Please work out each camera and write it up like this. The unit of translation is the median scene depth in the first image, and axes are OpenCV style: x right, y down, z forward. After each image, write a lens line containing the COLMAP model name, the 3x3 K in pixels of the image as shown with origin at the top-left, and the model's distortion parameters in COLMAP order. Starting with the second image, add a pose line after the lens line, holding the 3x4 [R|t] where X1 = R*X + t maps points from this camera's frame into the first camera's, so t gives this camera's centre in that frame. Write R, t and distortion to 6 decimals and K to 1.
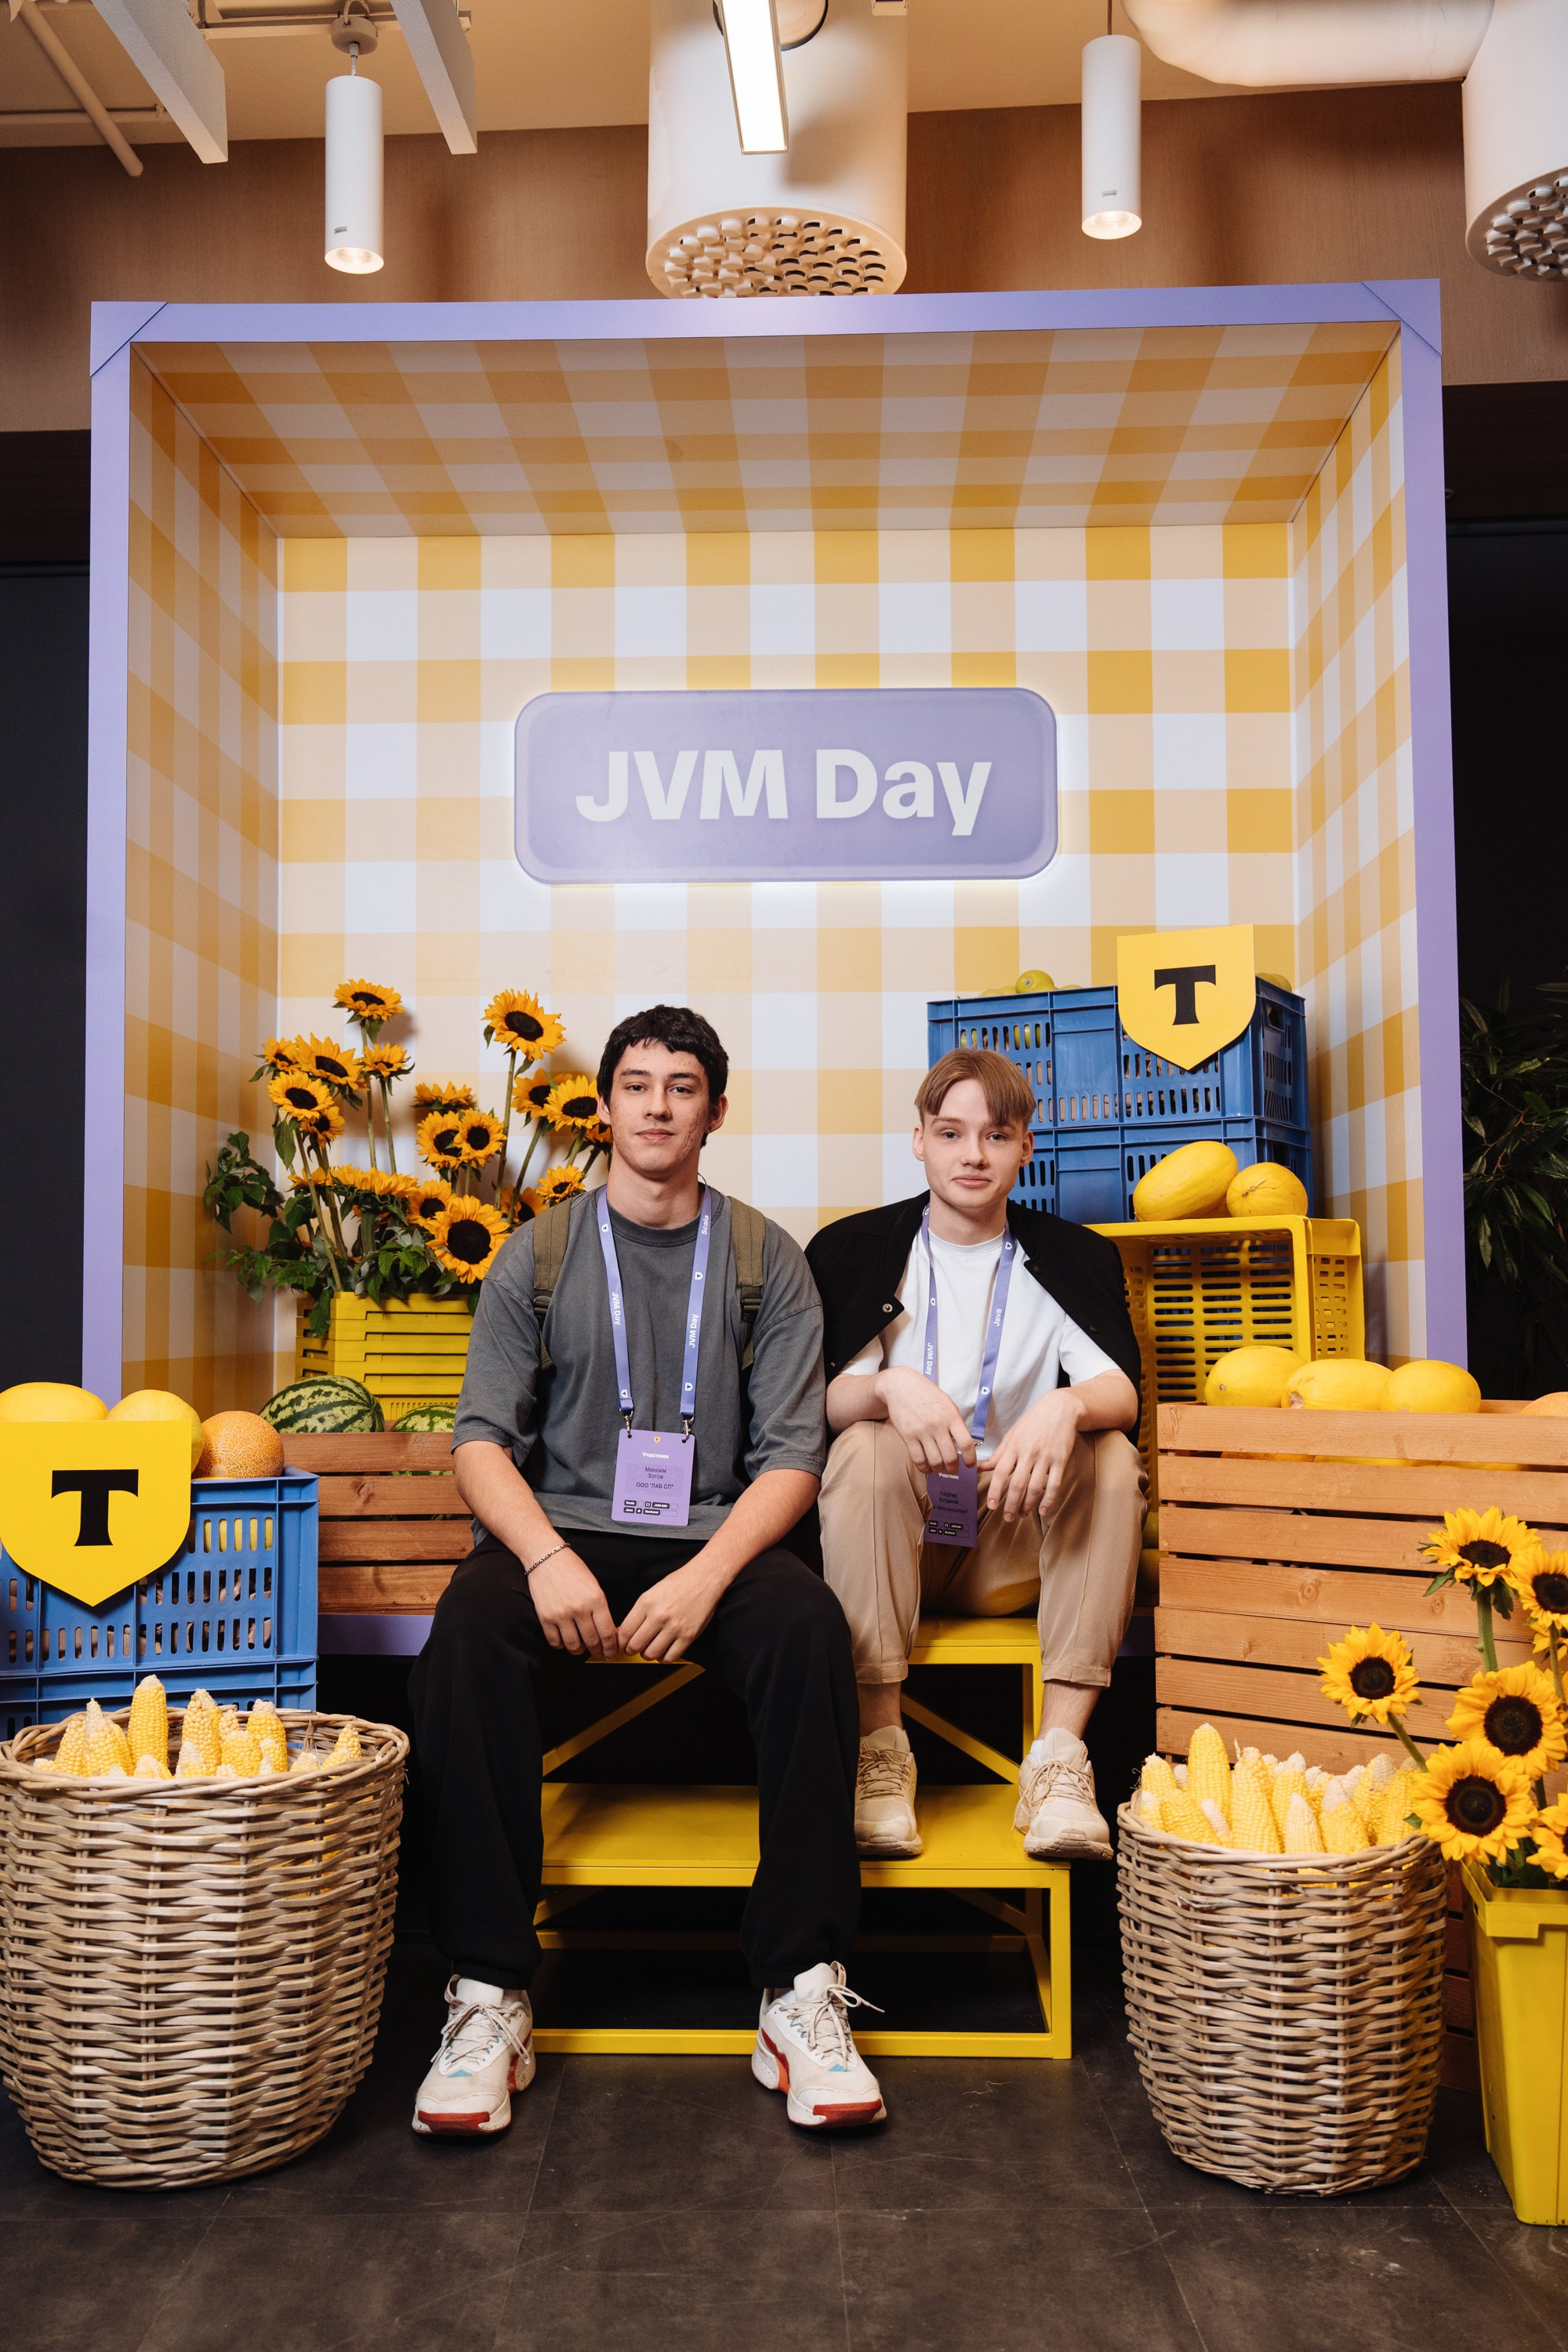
lens RADIAL K [[2265.6, 0, 784.0], [0, 2265.6, 1176.0], [0, 0, 1]] dist [-0.021866, 0.104221]
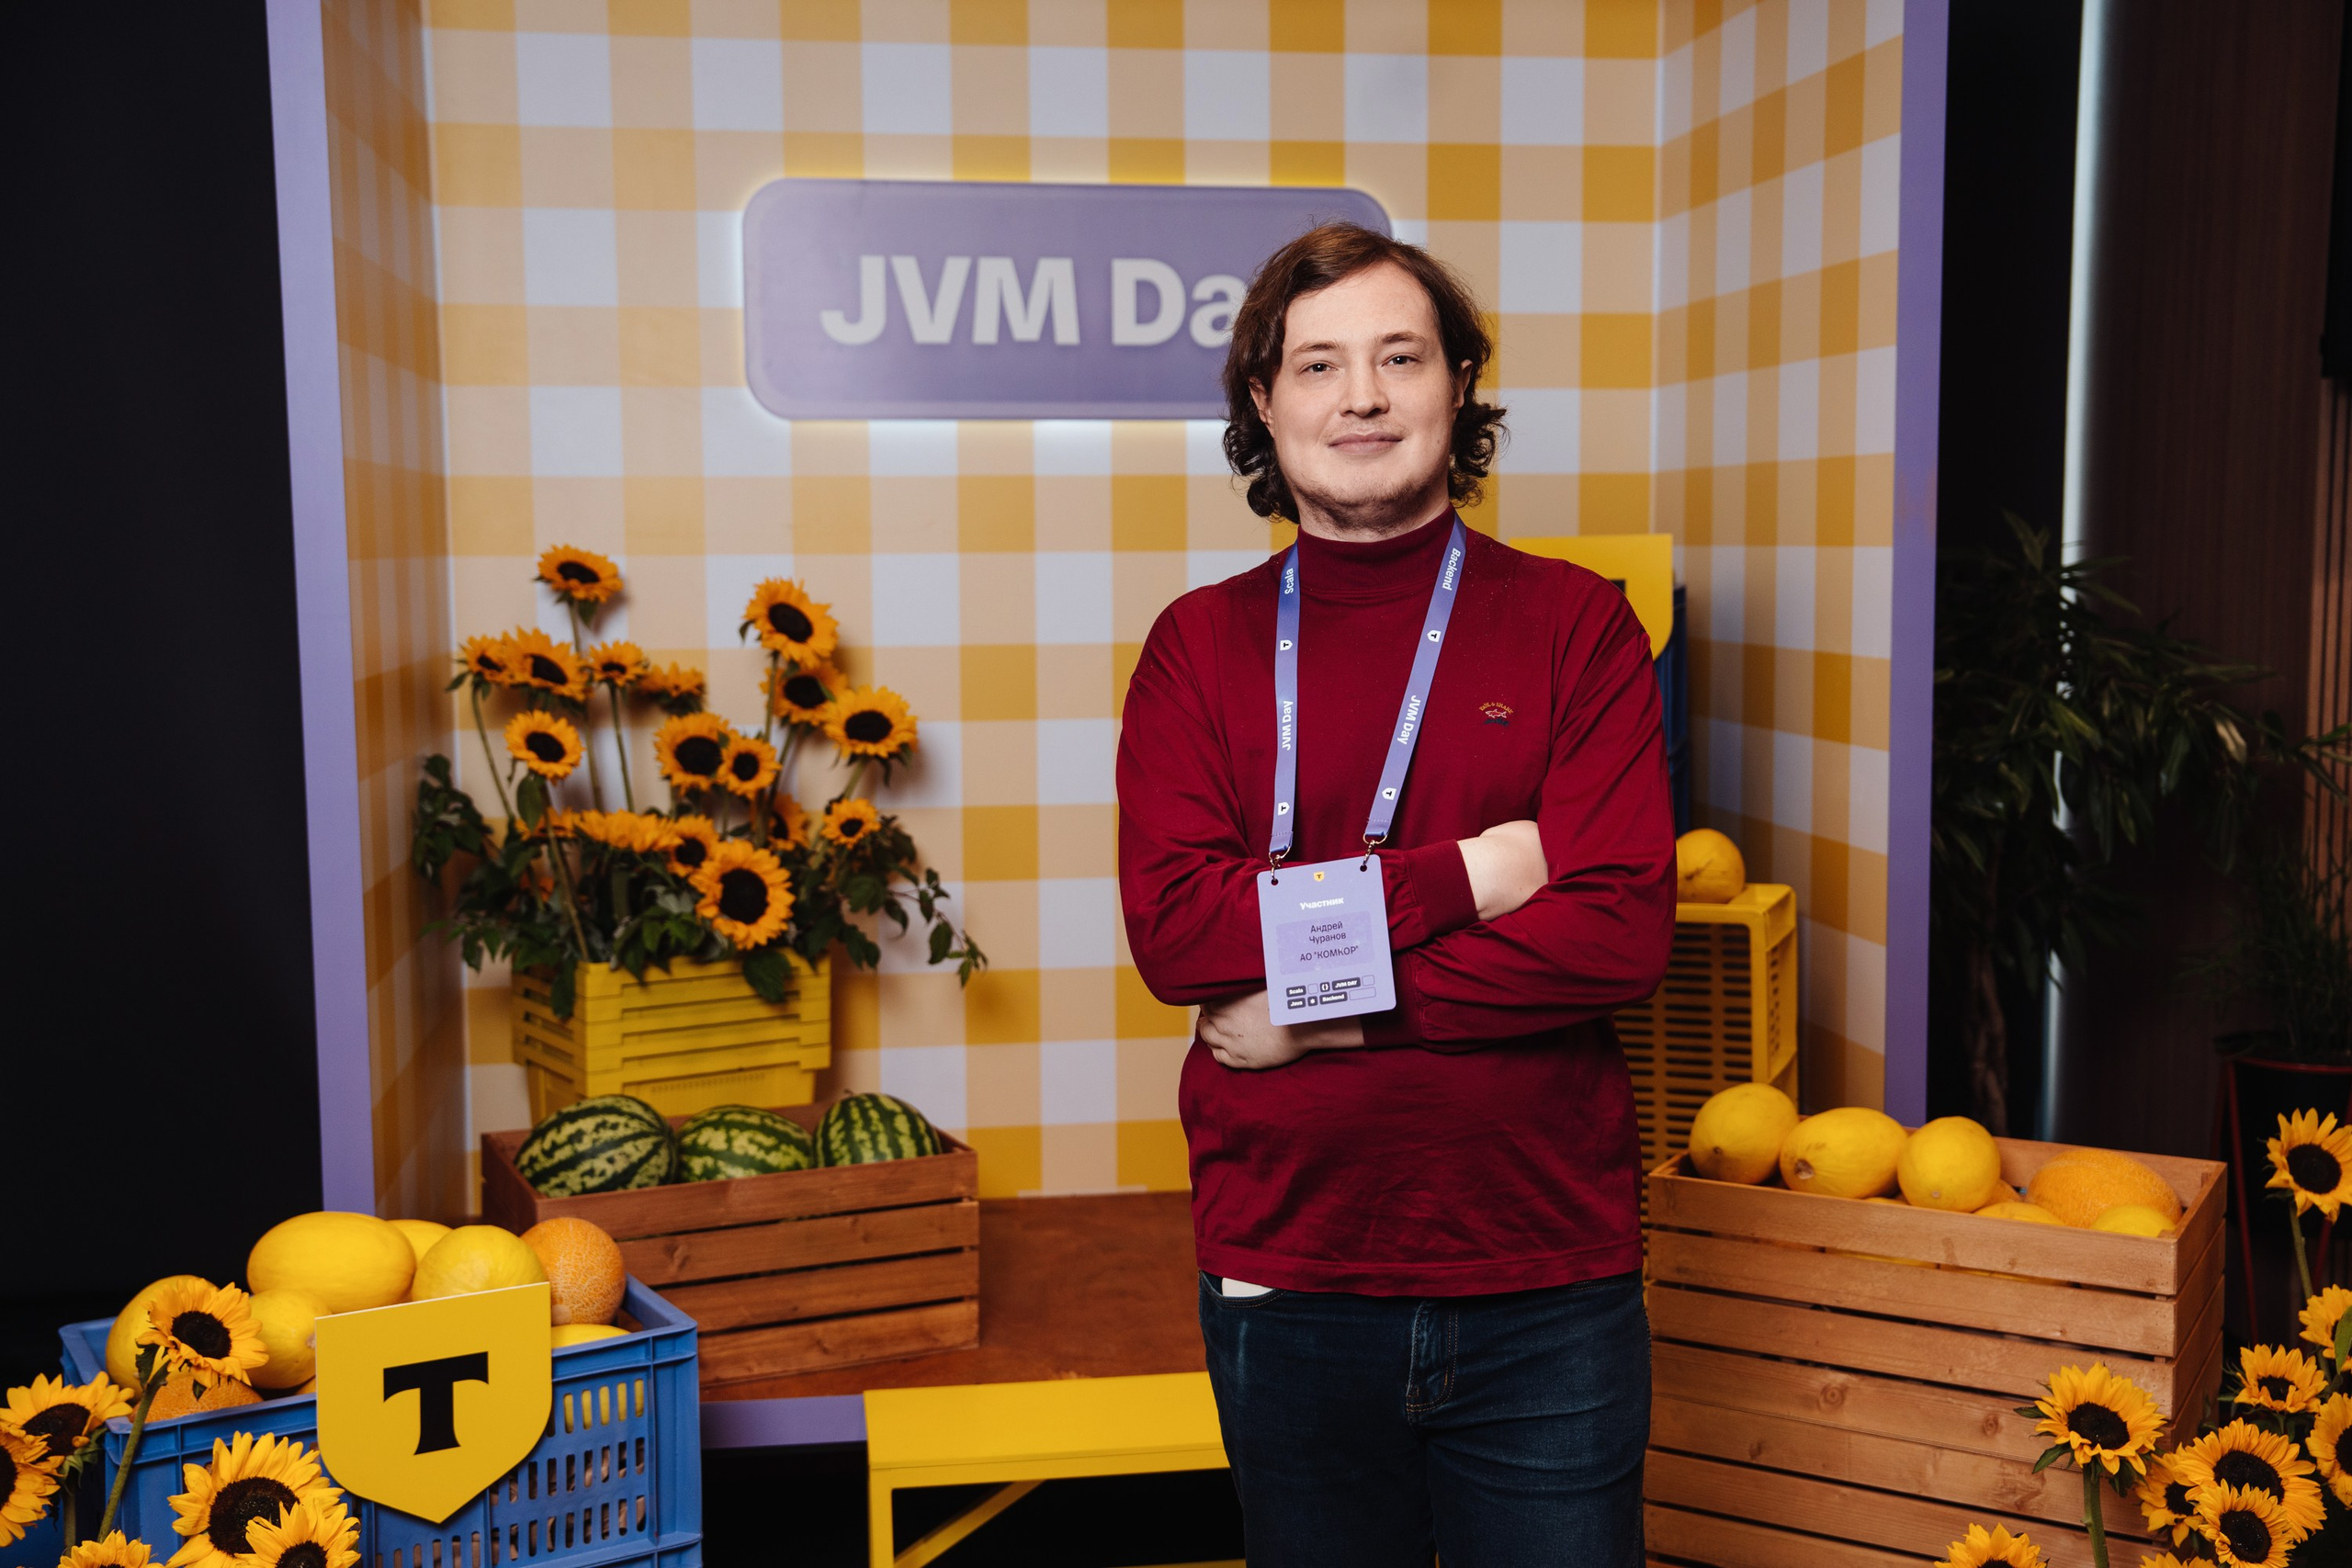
lens RADIAL K [[2471.0, 0, 1179.7], [0, 2471.0, 784.5], [0, 0, 1]] dist [0.031157, 0.054071]
pose [[0.982695, -0.021276, 0.184005, -0.189141], [-0.007377, 0.988099, 0.153644, -0.195612], [-0.185084, -0.152343, 0.970843, 0.117196]]
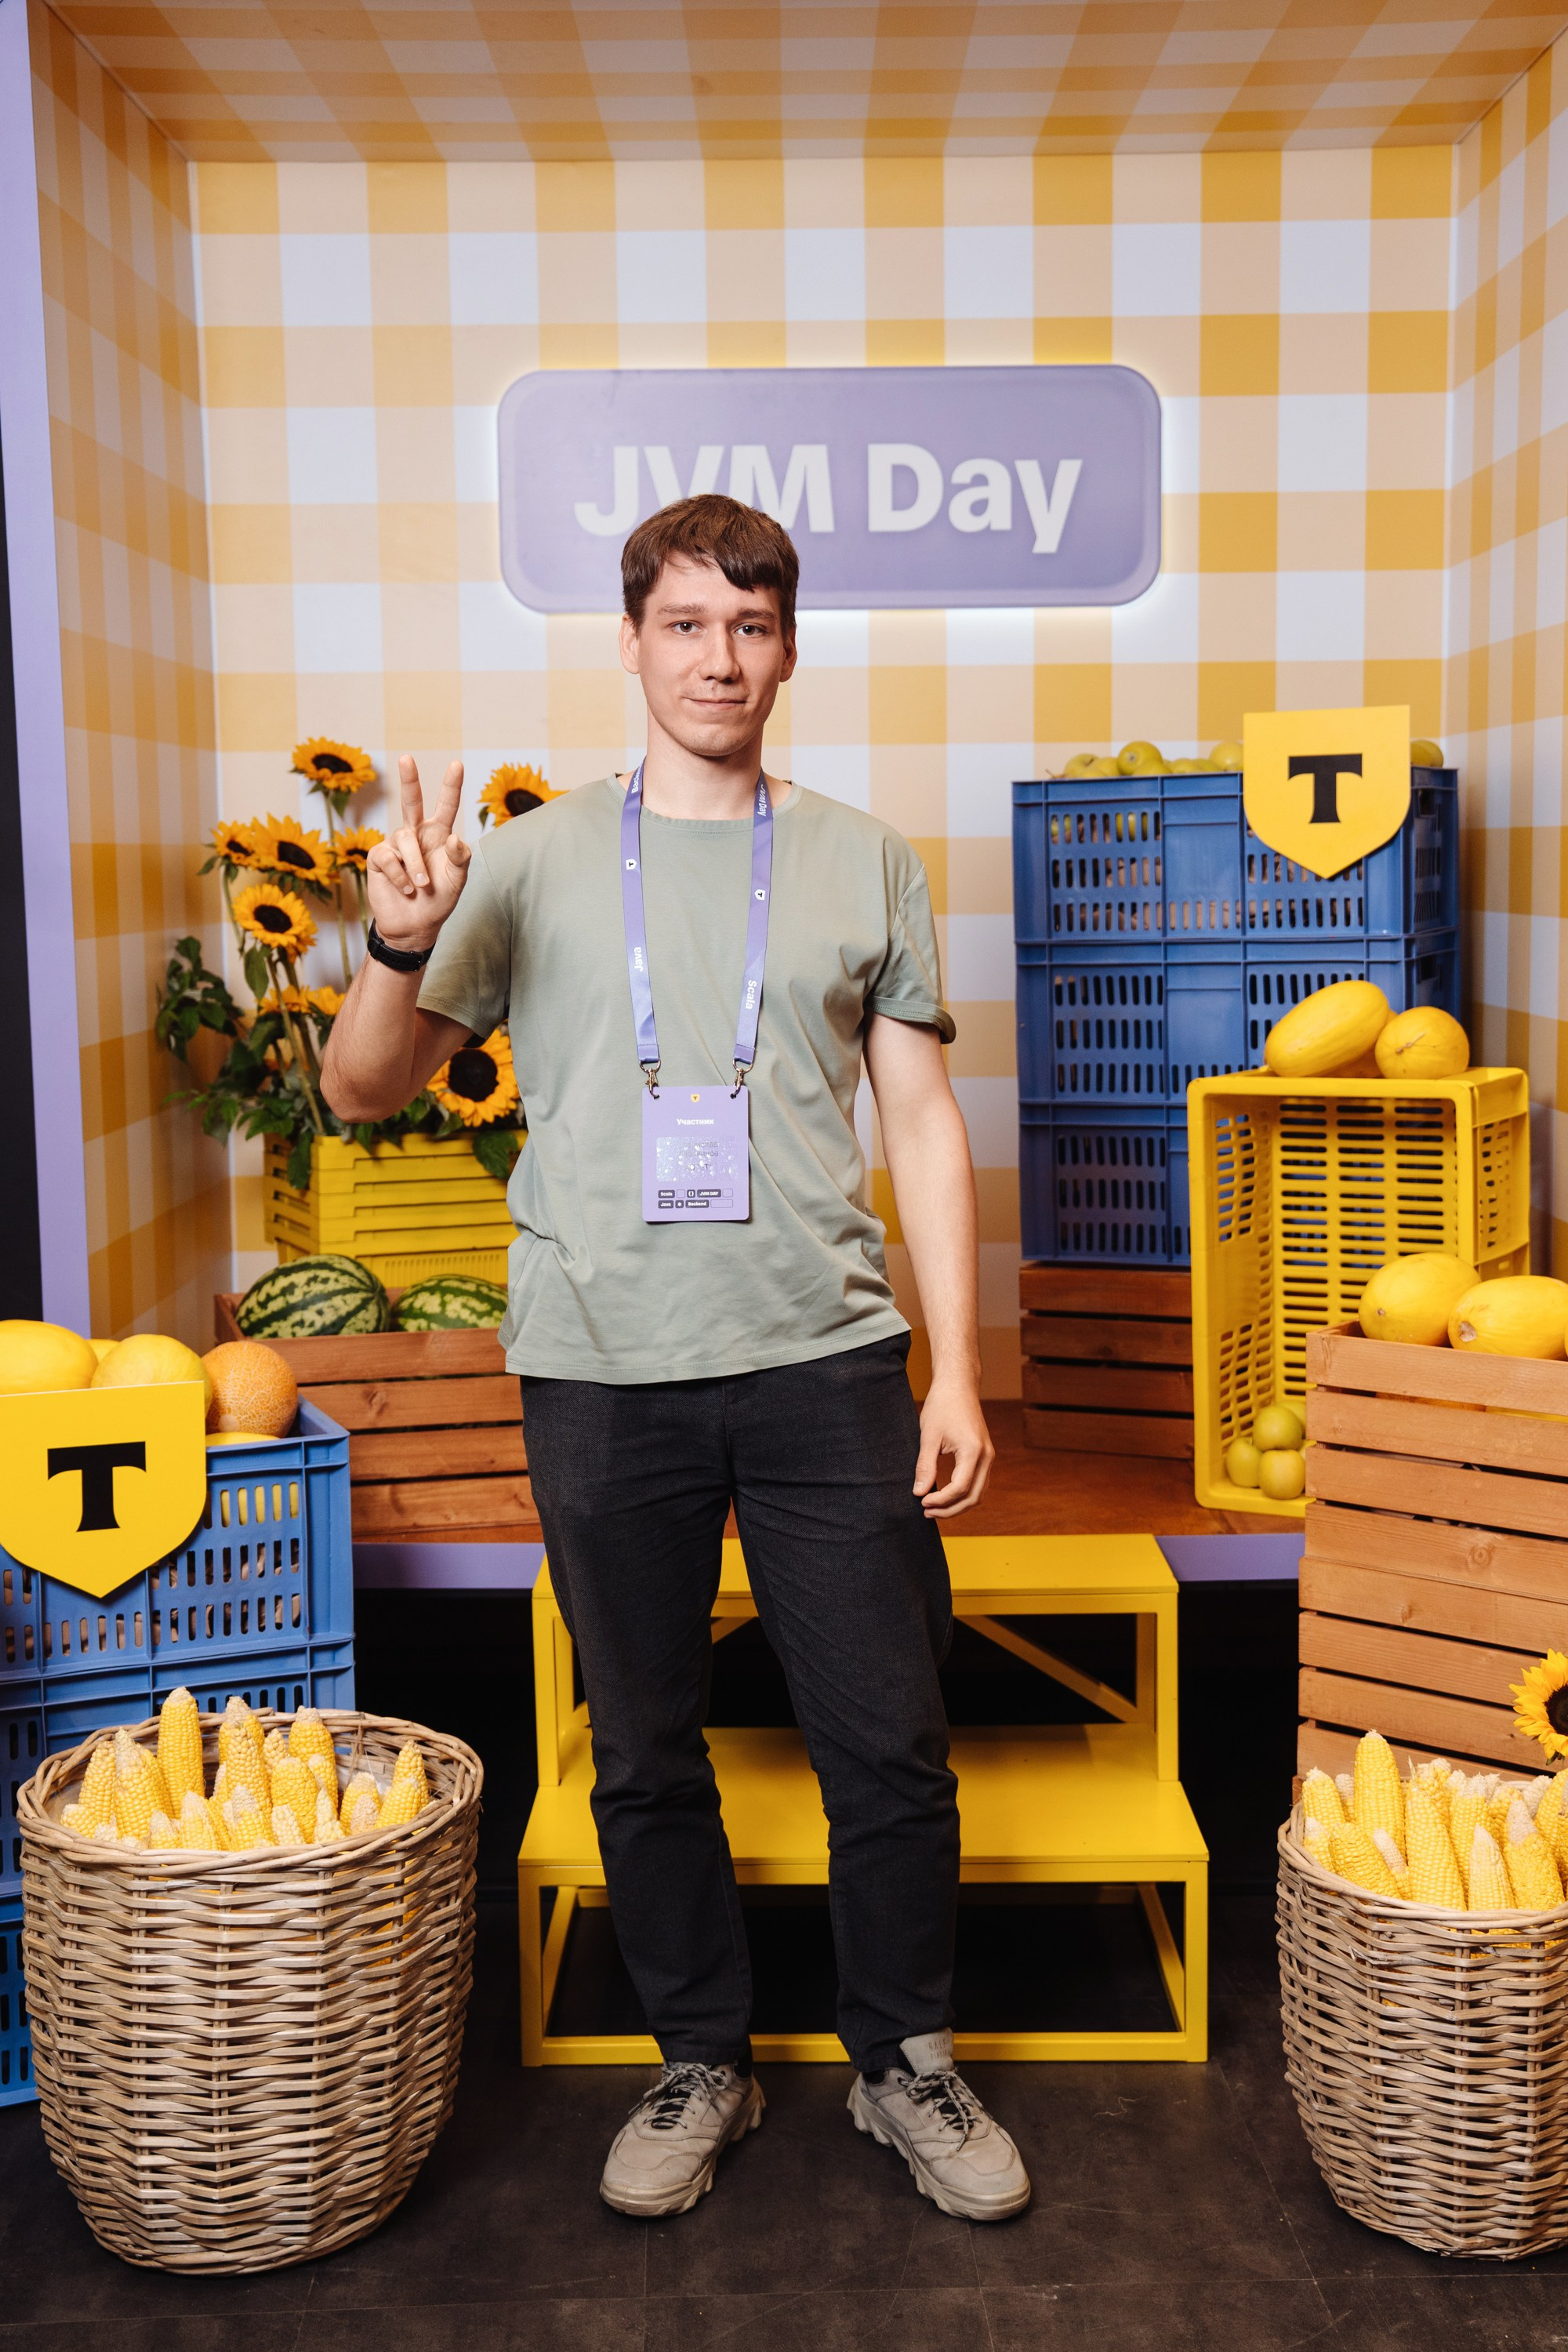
lens RADIAL K [[2730.7, 0, 794.3], [0, 2730.7, 1136.9], [0, 0, 1]] dist [0.030881, 0.111423]
pose [[0.999553, -0.010326, 0.028063, -0.060949], [0.005657, 0.986836, 0.161627, -0.144283], [-0.029362, -0.161396, 0.986453, -0.021671]]
